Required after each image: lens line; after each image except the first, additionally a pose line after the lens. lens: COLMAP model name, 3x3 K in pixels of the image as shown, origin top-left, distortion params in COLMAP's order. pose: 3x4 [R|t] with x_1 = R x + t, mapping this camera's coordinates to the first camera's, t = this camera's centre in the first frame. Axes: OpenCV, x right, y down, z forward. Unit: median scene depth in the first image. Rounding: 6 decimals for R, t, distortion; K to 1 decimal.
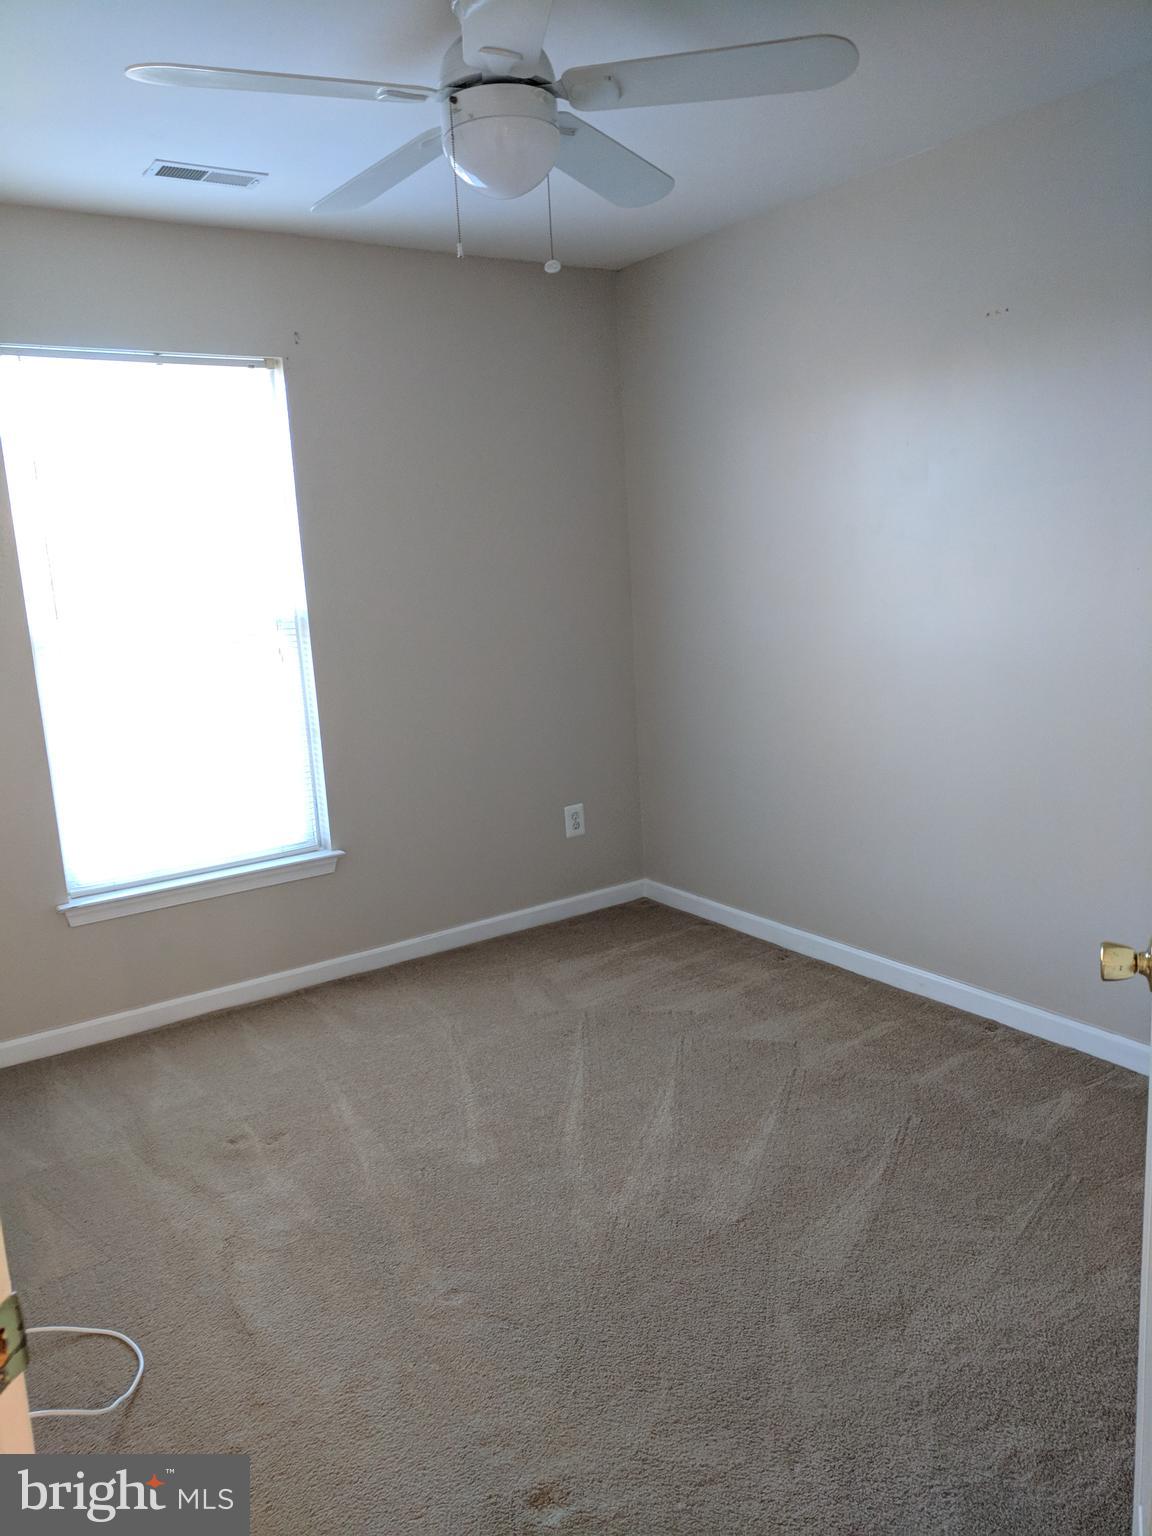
lens RADIAL K [[1159.4, 0, 575.2], [0, 1159.4, 772.6], [0, 0, 1]] dist [-0.013370, 0.013922]
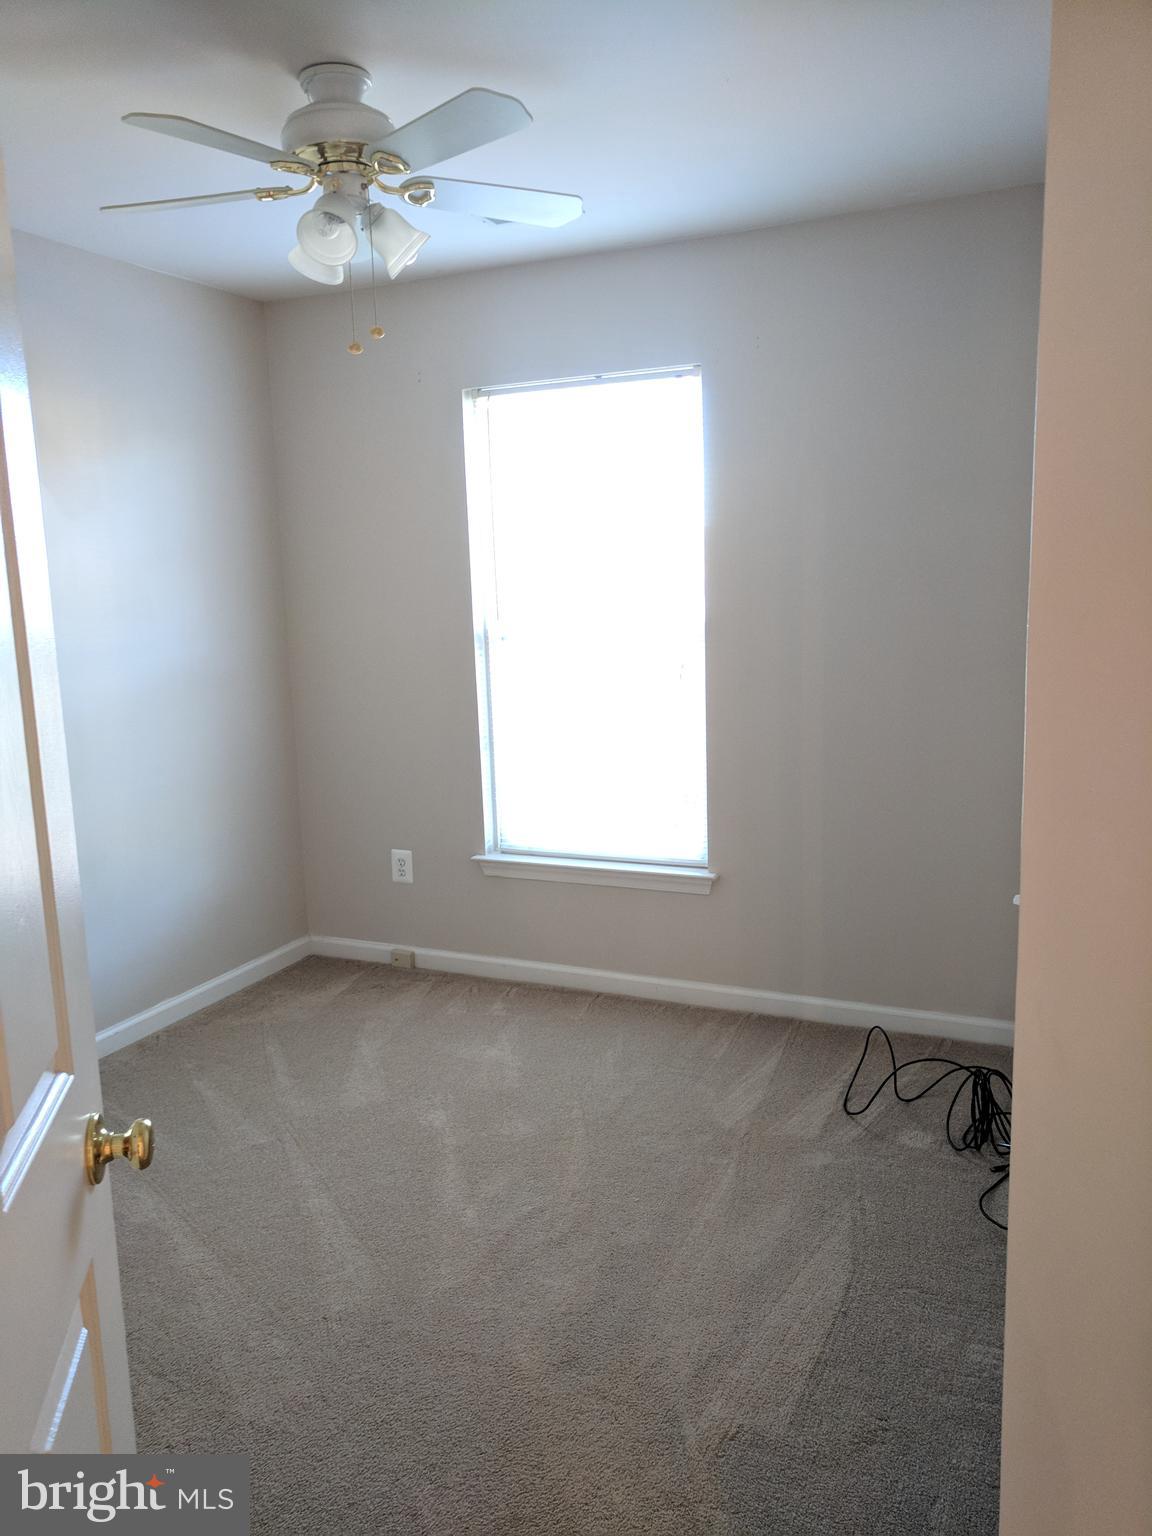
lens RADIAL K [[1159.4, 0, 575.5], [0, 1159.4, 763.9], [0, 0, 1]] dist [-0.013370, 0.013922]
pose [[0.526333, 0.165217, -0.834073, 0.581013], [-0.161314, 0.982528, 0.092829, -0.103260], [0.834837, 0.085689, 0.543788, 0.422542]]
